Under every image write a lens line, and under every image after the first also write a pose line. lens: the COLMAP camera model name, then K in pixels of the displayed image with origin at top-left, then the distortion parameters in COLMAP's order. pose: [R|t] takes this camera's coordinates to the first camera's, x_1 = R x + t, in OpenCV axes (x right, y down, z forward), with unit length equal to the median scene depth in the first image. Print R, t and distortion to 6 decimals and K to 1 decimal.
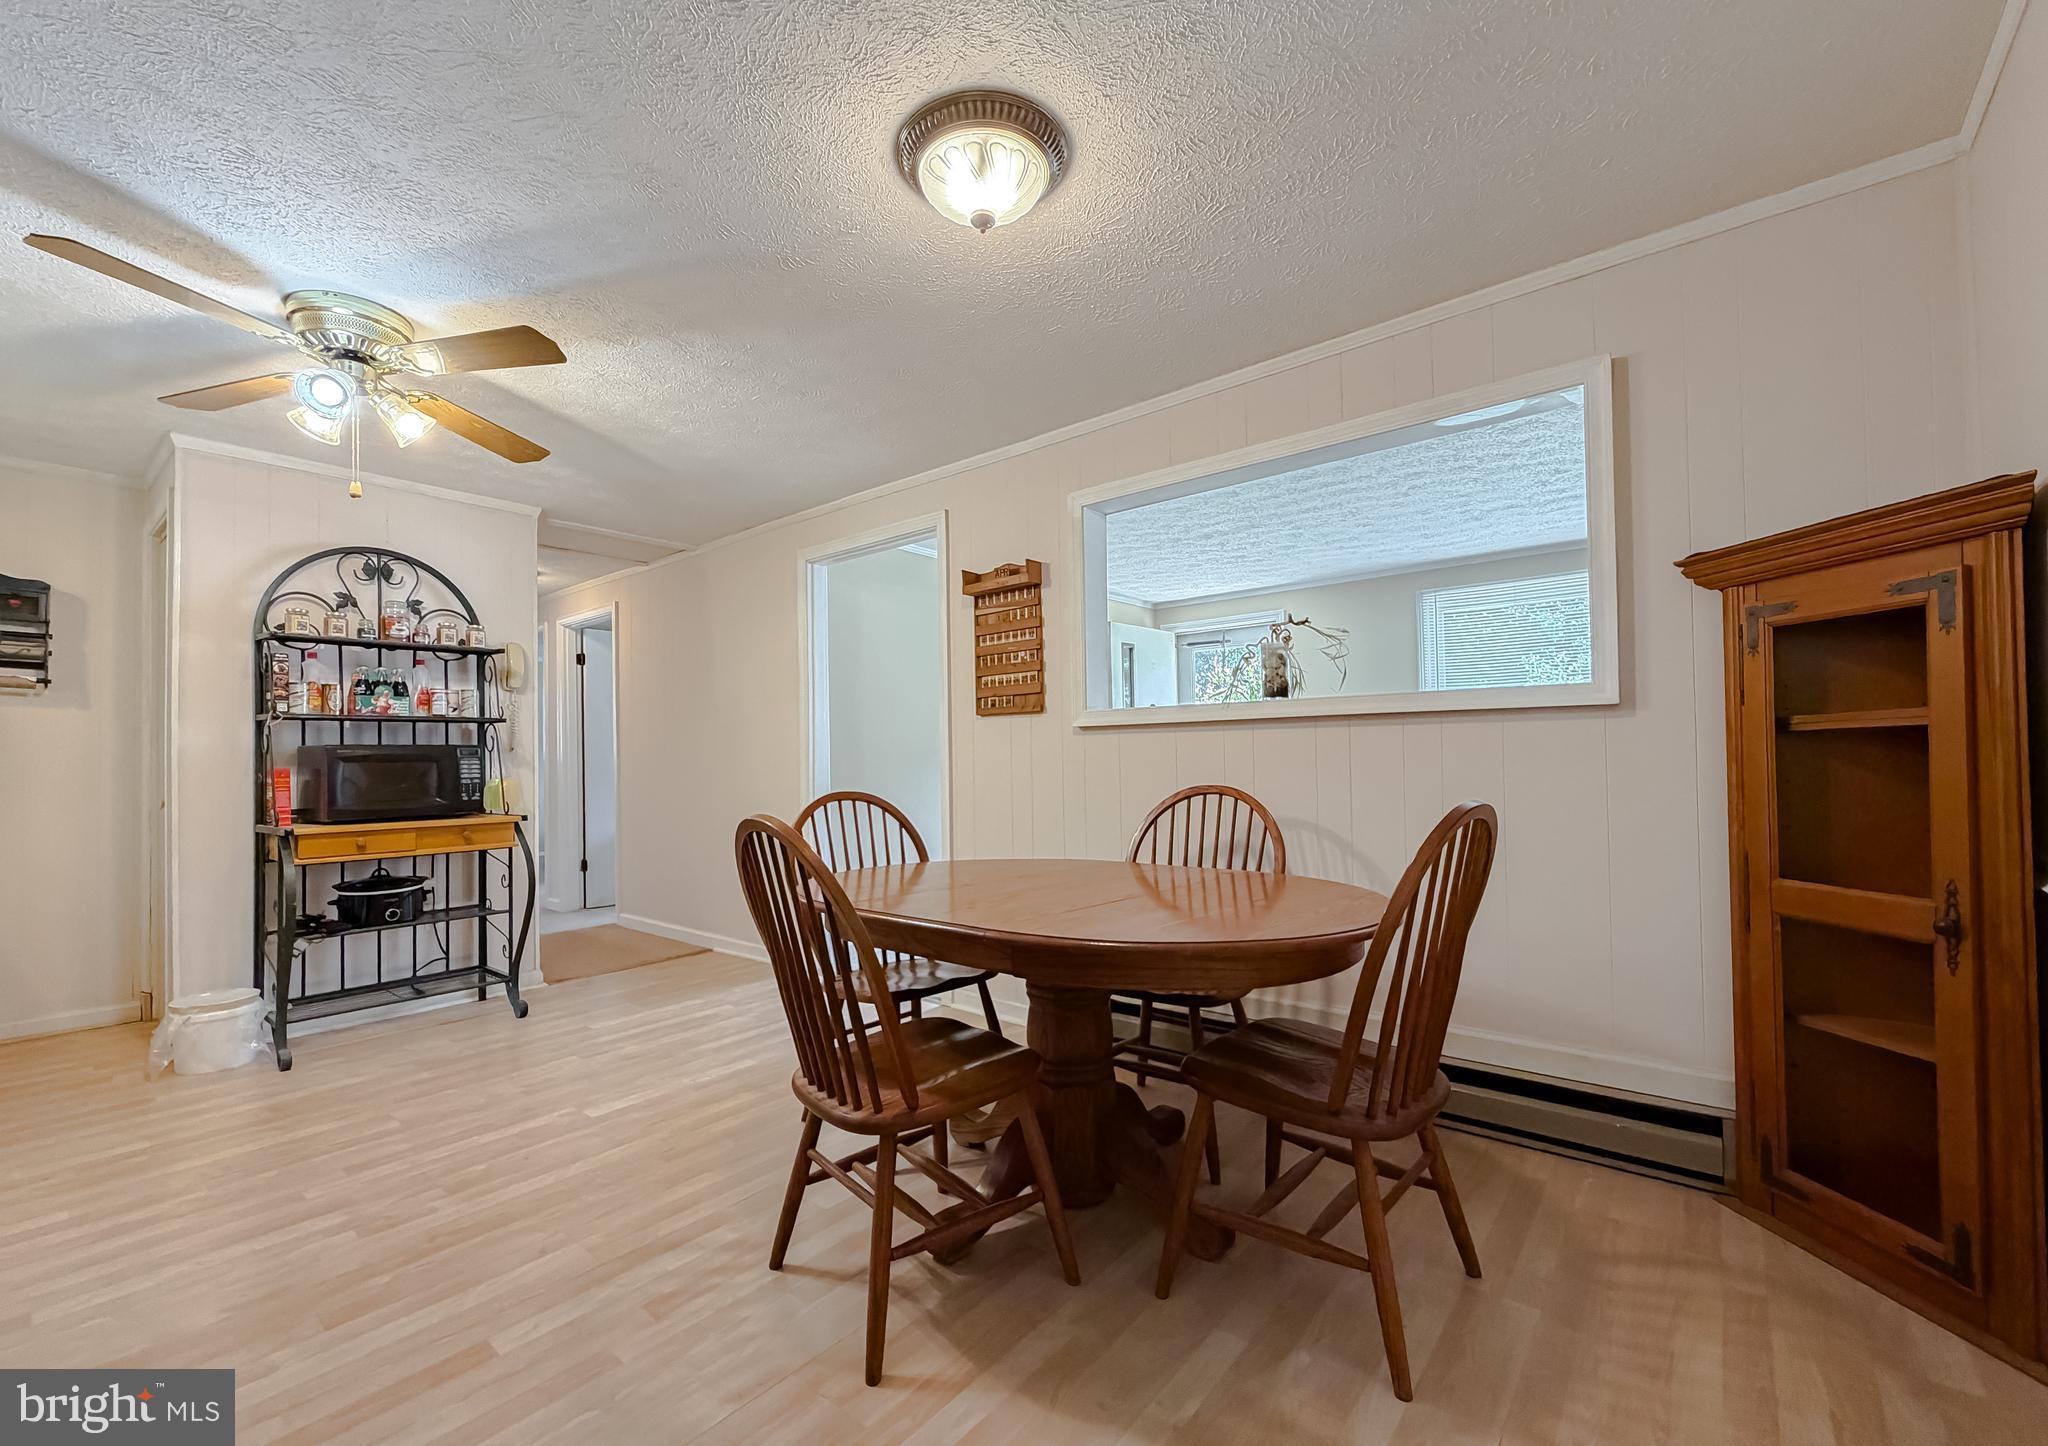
lens RADIAL K [[863.2, 0, 1036.6], [0, 863.2, 758.8], [0, 0, 1]] dist [0.002497, 0.000123]
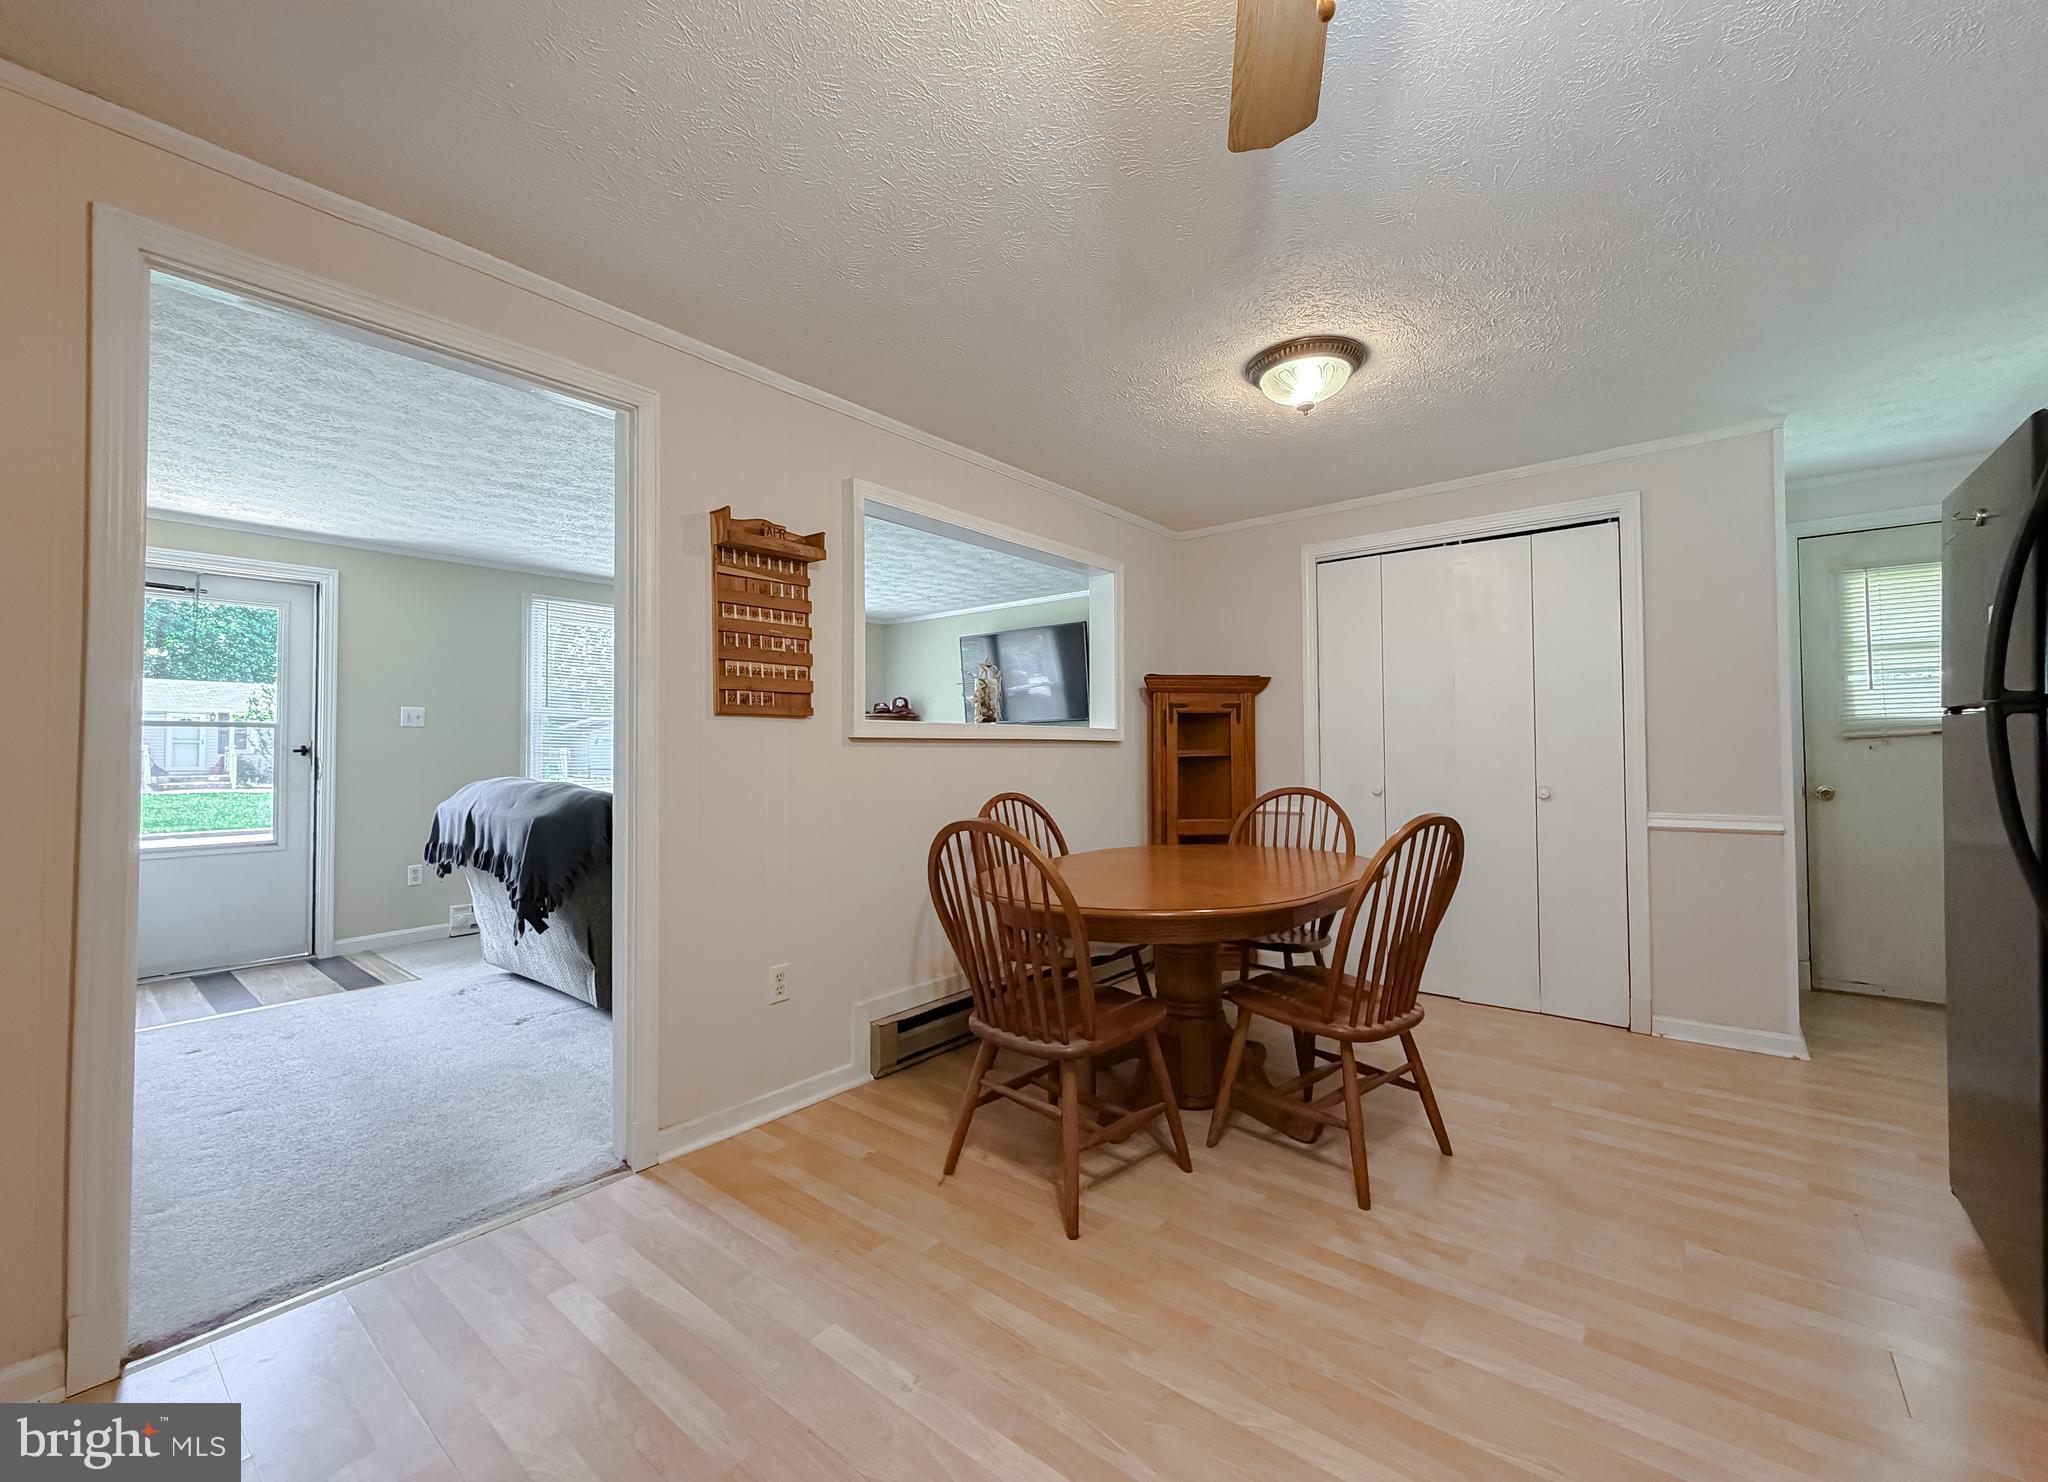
lens RADIAL K [[828.3, 0, 1025.2], [0, 828.3, 734.2], [0, 0, 1]] dist [-0.000880, -0.000313]
pose [[0.005822, 0.034911, 0.999373, -0.778344], [0.006333, 0.999369, -0.034948, -0.008328], [-0.999963, 0.006532, 0.005597, 0.780596]]
